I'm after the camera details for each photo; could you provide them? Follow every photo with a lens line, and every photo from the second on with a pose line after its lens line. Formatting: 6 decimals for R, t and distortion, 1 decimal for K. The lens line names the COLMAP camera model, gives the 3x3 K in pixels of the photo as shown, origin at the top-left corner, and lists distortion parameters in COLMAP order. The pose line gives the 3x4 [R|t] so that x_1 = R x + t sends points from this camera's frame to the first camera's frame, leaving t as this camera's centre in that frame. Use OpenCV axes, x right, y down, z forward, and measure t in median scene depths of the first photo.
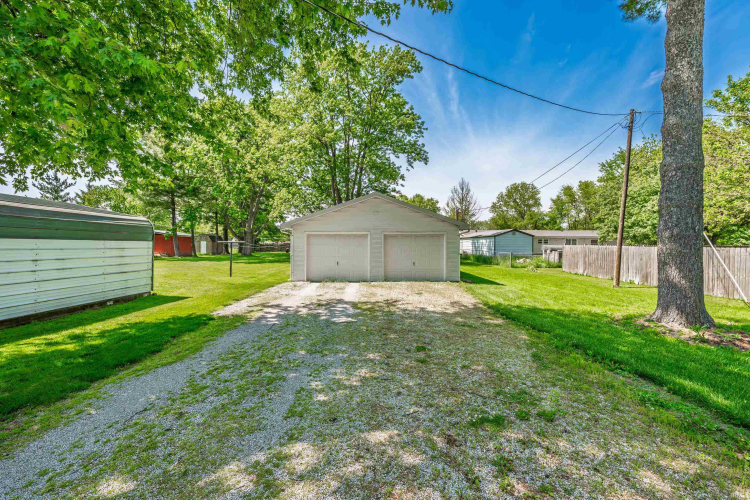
lens RADIAL K [[297.4, 0, 373.6], [0, 297.4, 248.0], [0, 0, 1]] dist [-0.001654, -0.000115]
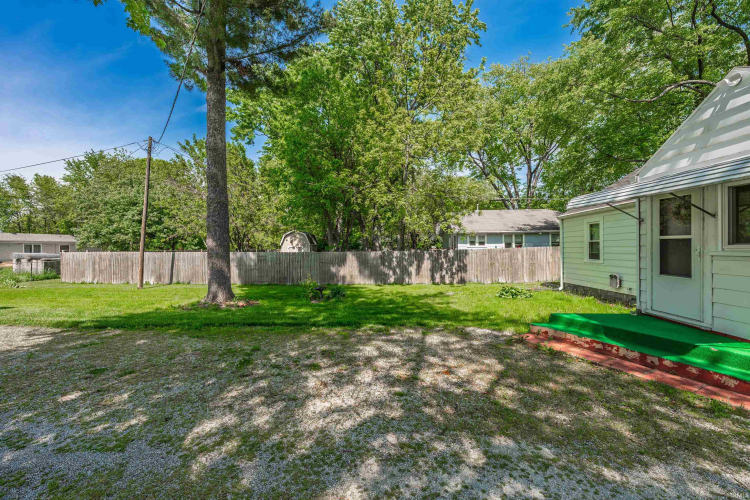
lens RADIAL K [[297.4, 0, 373.6], [0, 297.4, 248.0], [0, 0, 1]] dist [-0.001654, -0.000115]
pose [[0.075166, -0.005326, 0.997157, -0.103387], [0.022527, 0.999740, 0.003641, -0.002991], [-0.996917, 0.022190, 0.075266, 0.013681]]
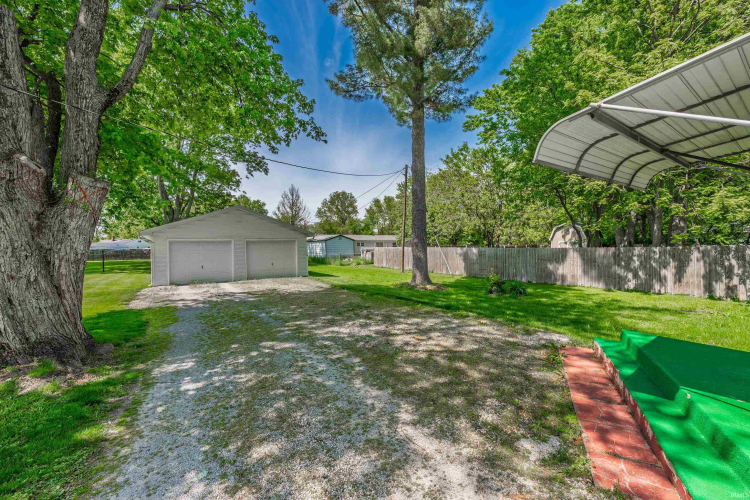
lens RADIAL K [[309.9, 0, 372.9], [0, 309.9, 247.6], [0, 0, 1]] dist [-0.001073, -0.000369]
pose [[0.846924, -0.016081, 0.531471, -0.088123], [0.022799, 0.999722, -0.006081, 0.000353], [-0.531225, 0.017267, 0.847055, -0.144545]]
